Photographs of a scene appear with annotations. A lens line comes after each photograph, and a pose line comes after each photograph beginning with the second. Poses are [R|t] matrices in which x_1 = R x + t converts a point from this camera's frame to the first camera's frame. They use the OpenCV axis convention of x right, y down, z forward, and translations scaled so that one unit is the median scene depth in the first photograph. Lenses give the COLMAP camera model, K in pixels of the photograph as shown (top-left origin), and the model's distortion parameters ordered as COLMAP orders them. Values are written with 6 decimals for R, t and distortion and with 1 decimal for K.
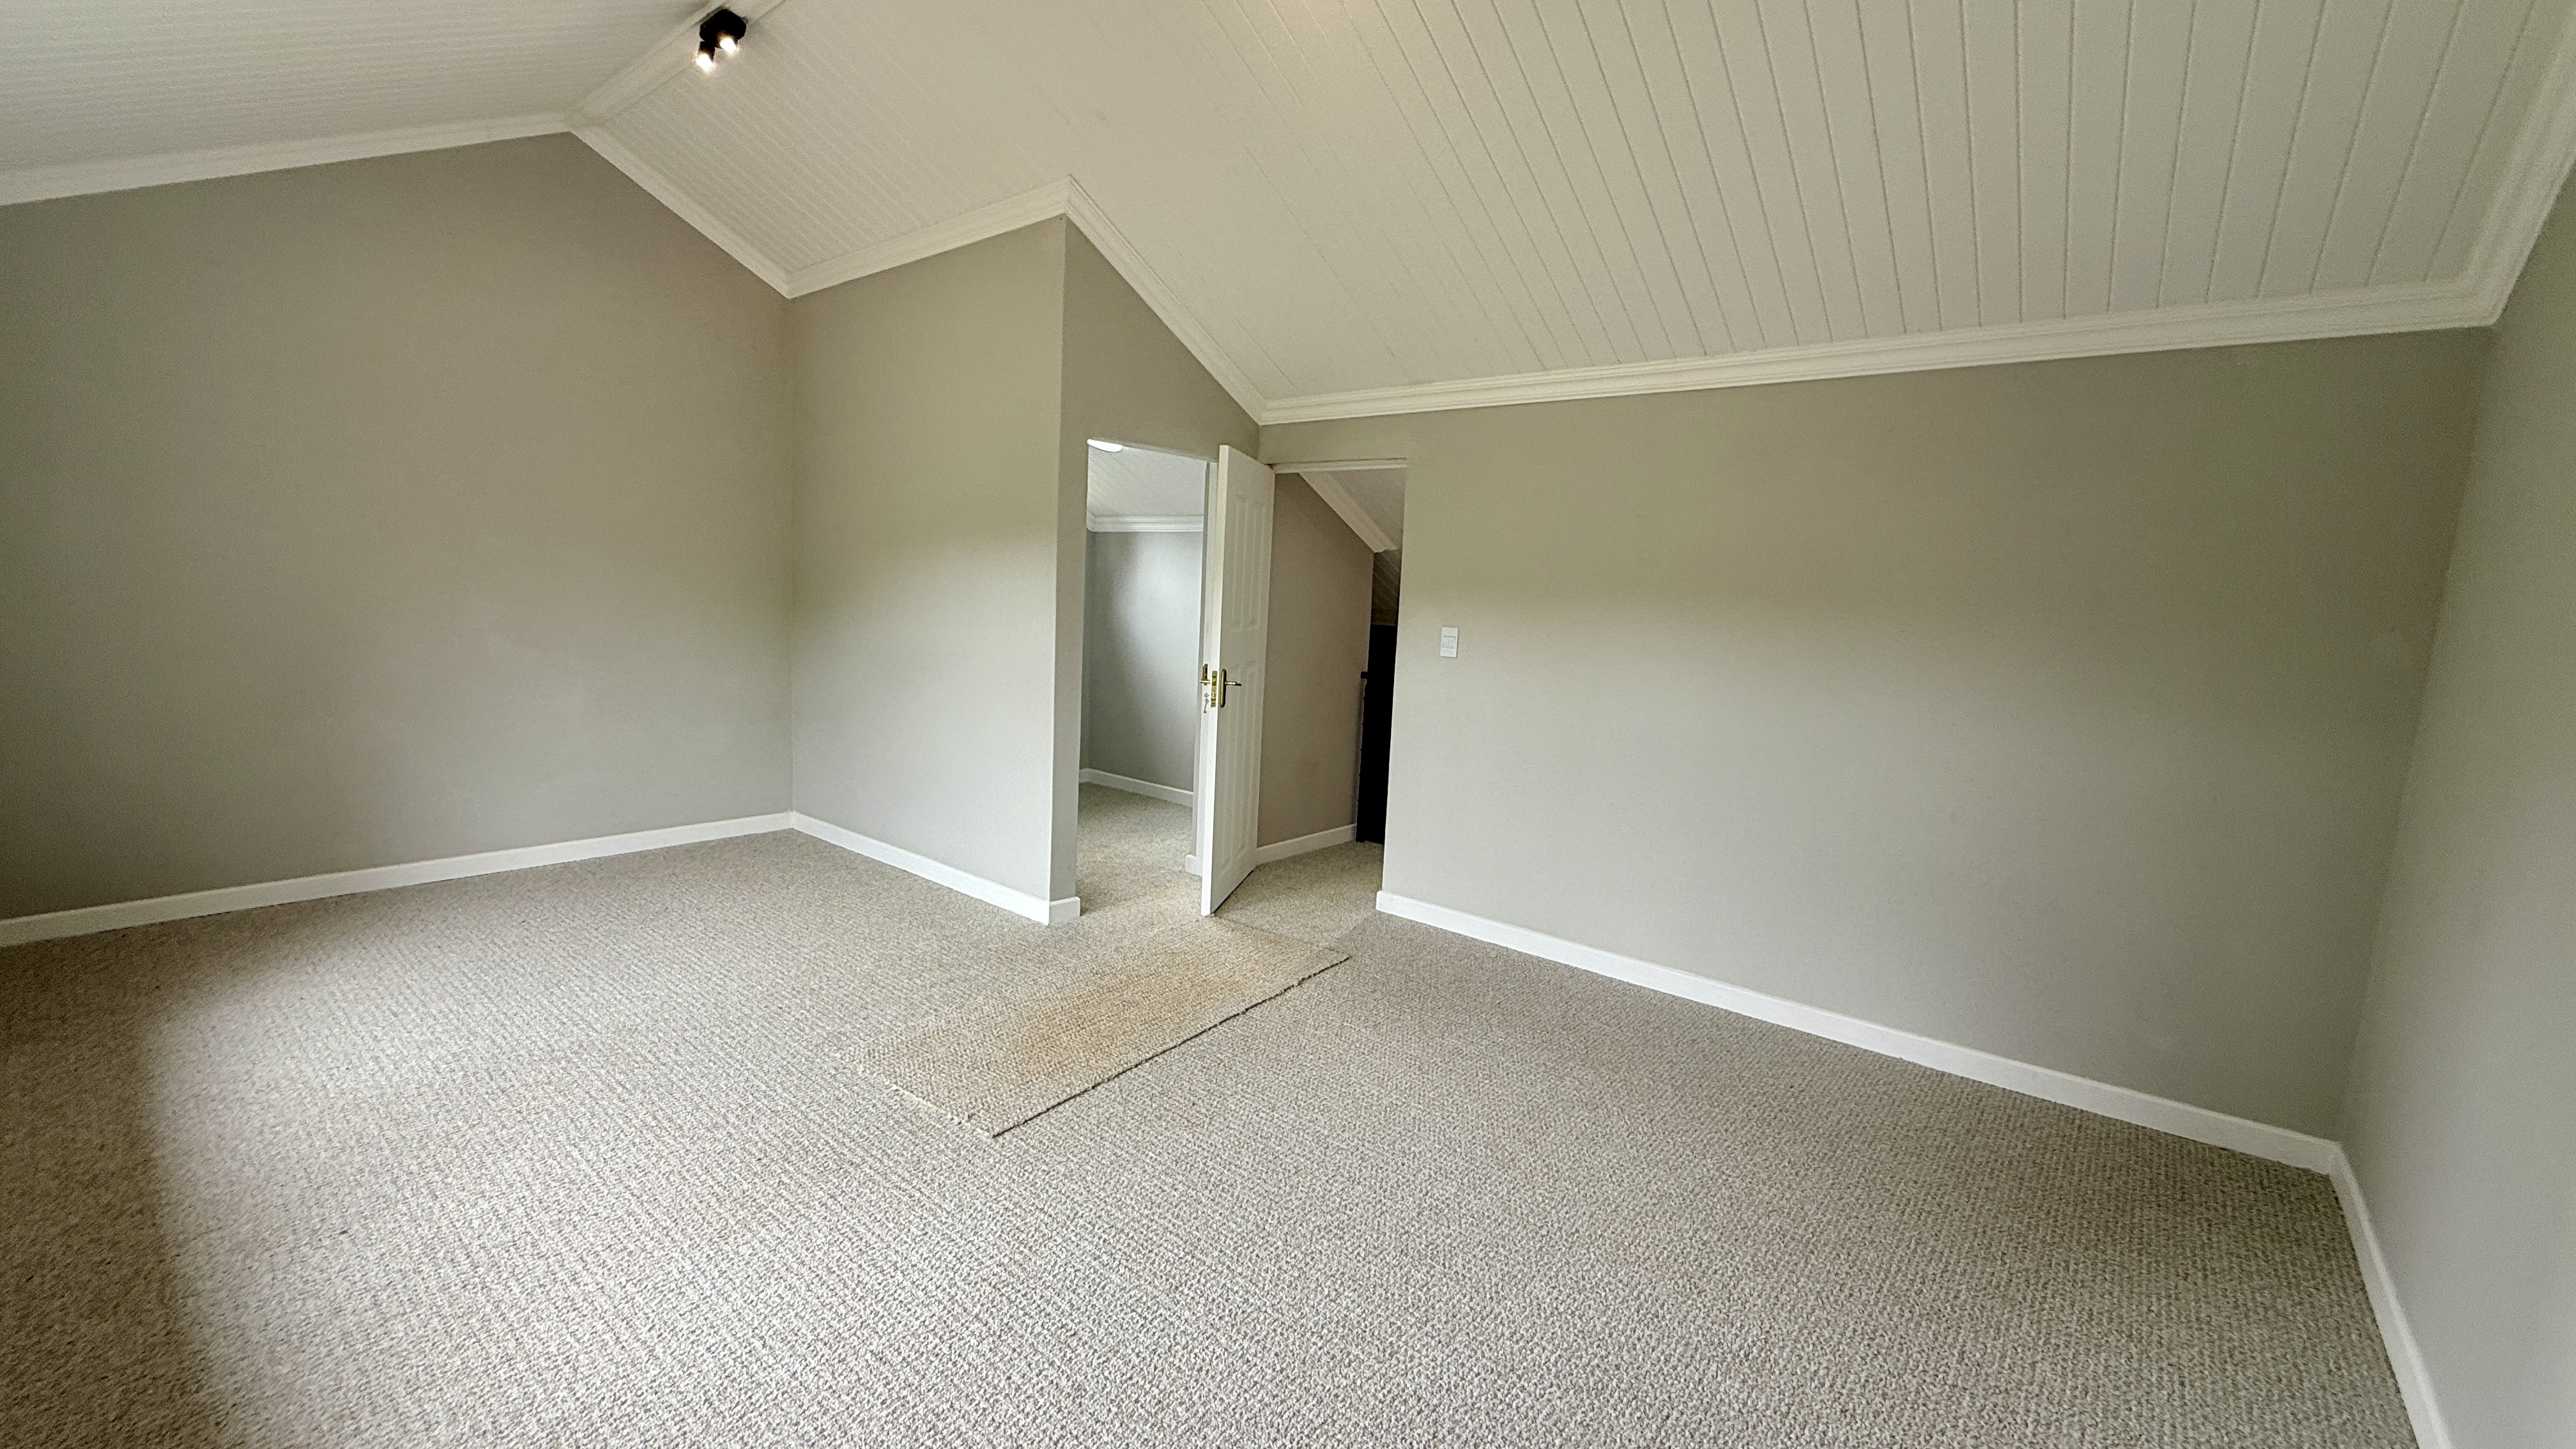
lens RADIAL K [[1025.2, 0, 1283.2], [0, 1025.2, 724.2], [0, 0, 1]] dist [-0.001367, -0.000158]
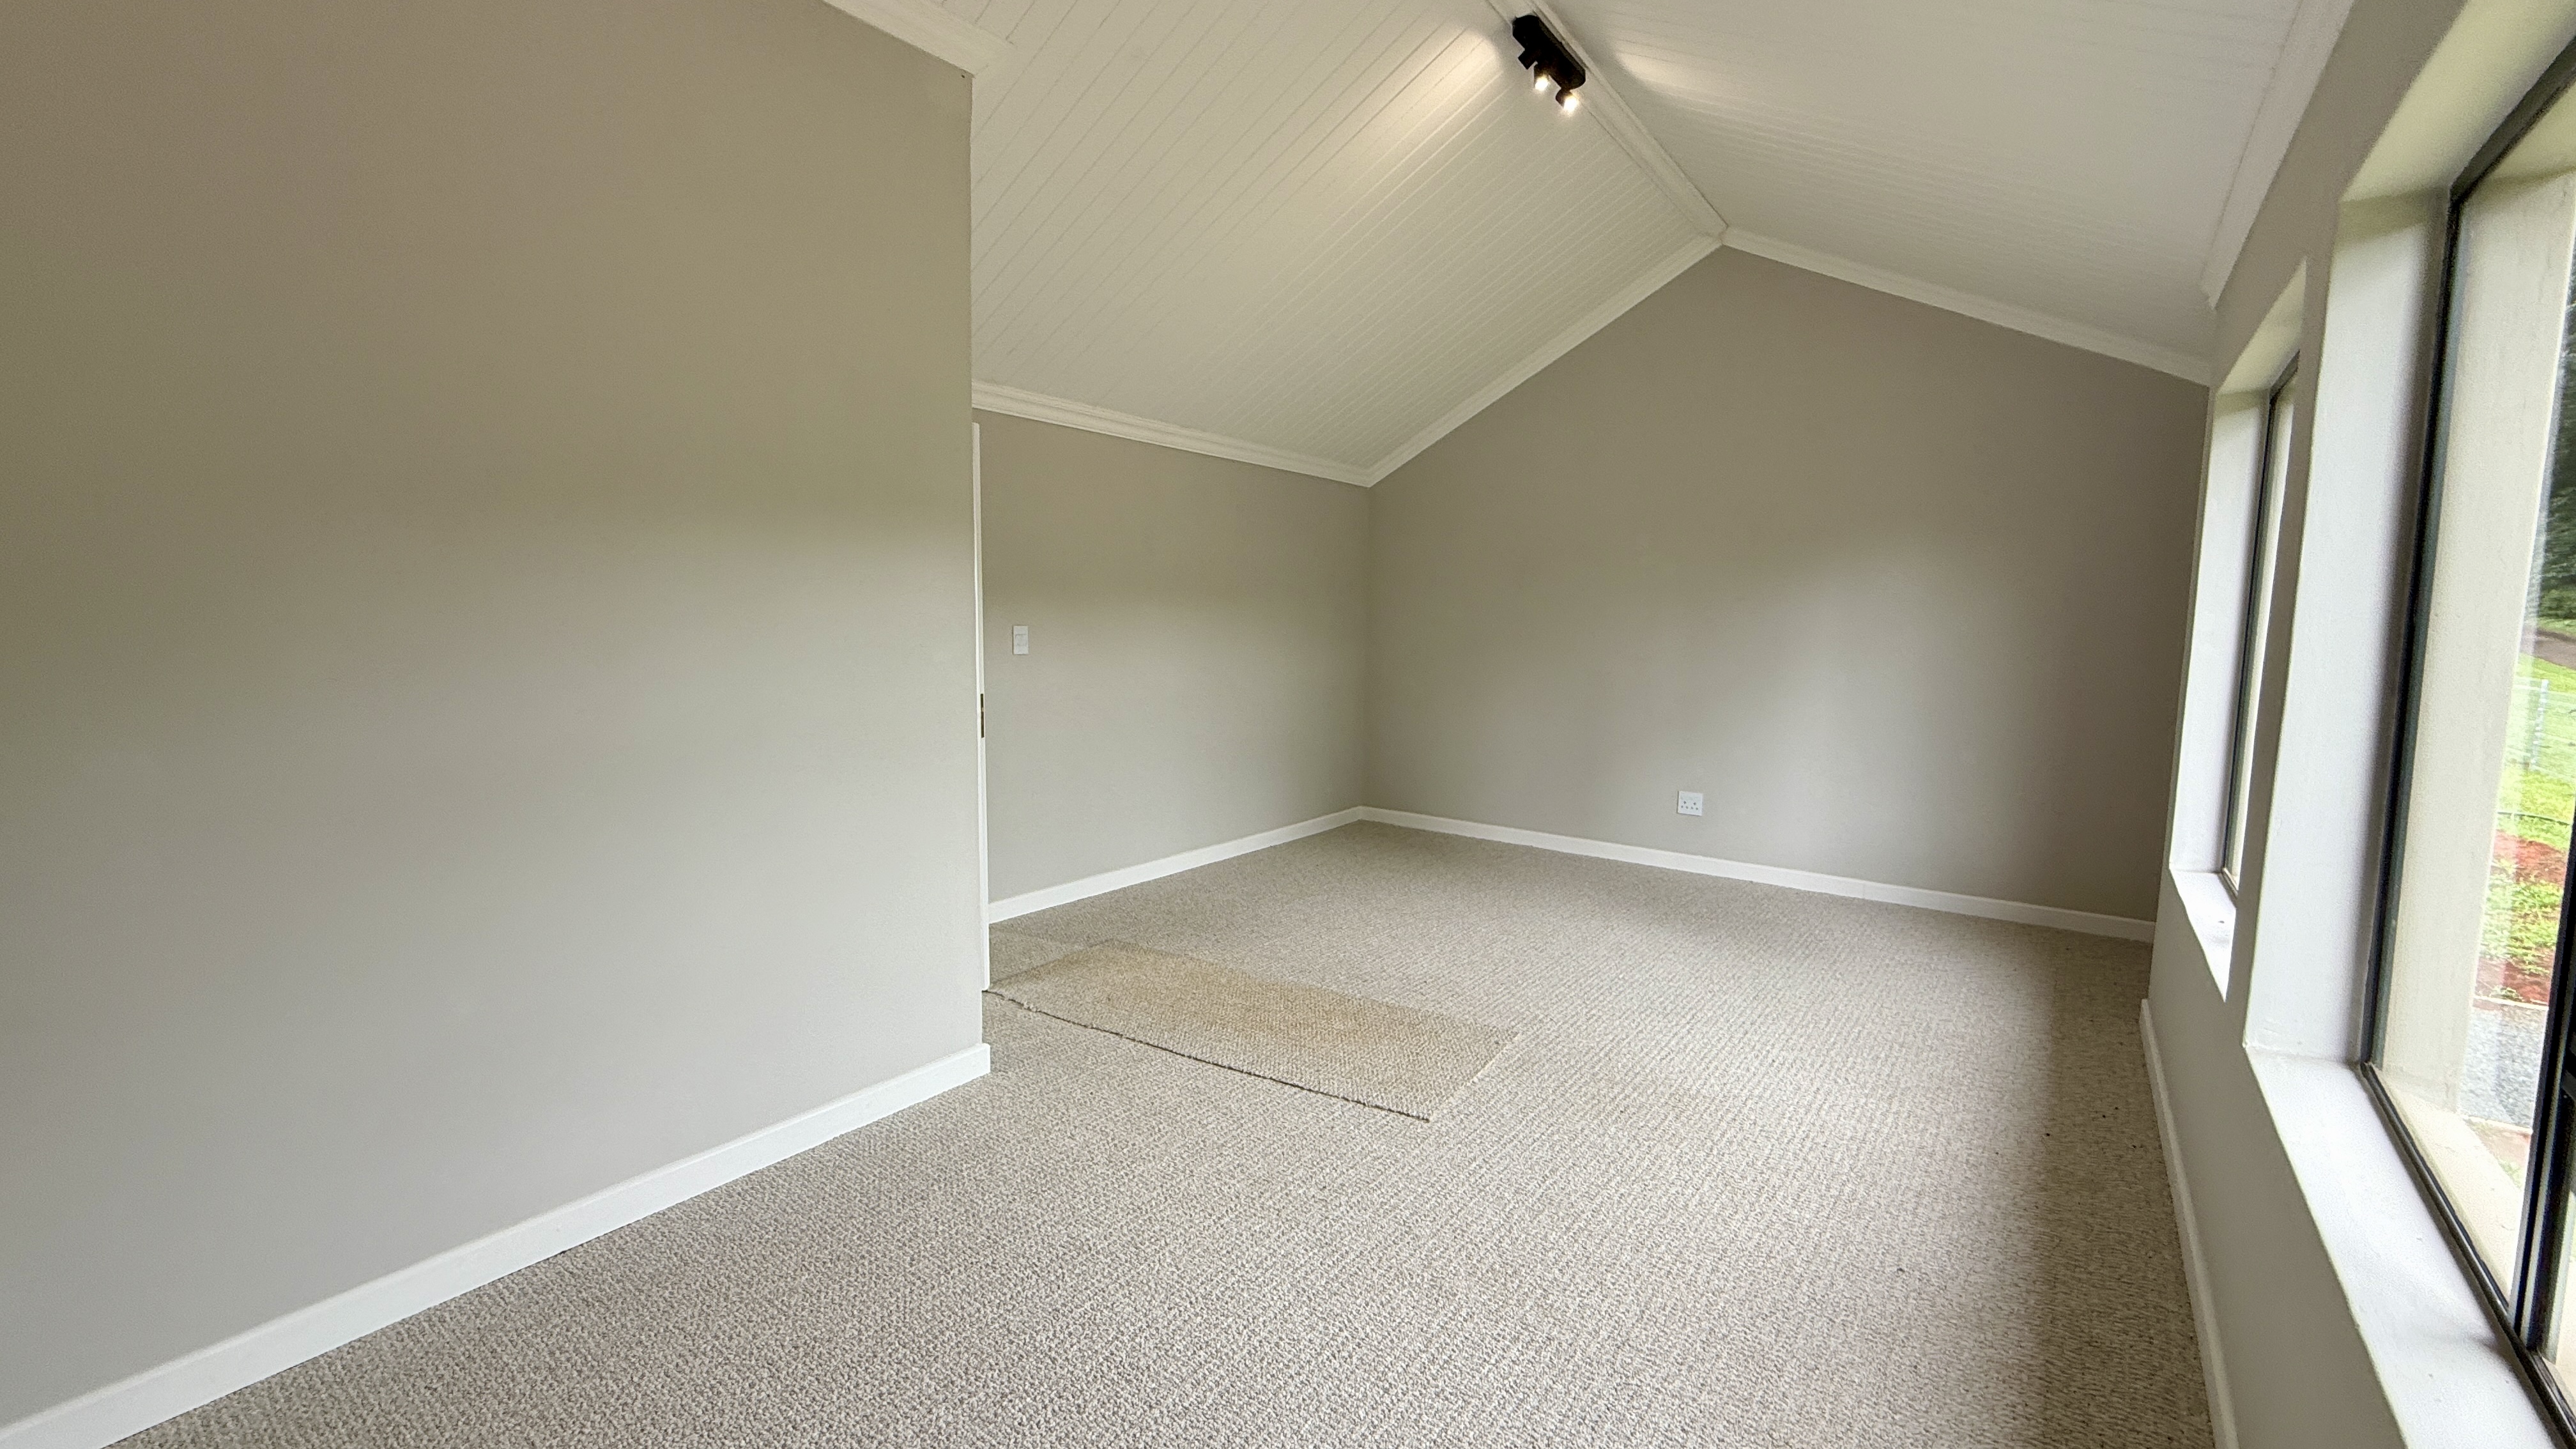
lens RADIAL K [[1025.2, 0, 1283.2], [0, 1025.2, 724.2], [0, 0, 1]] dist [-0.001367, -0.000158]
pose [[-0.039715, -0.153010, 0.987426, -0.926996], [0.117306, 0.980658, 0.156680, -0.133573], [-0.992301, 0.122054, -0.020998, 0.799171]]
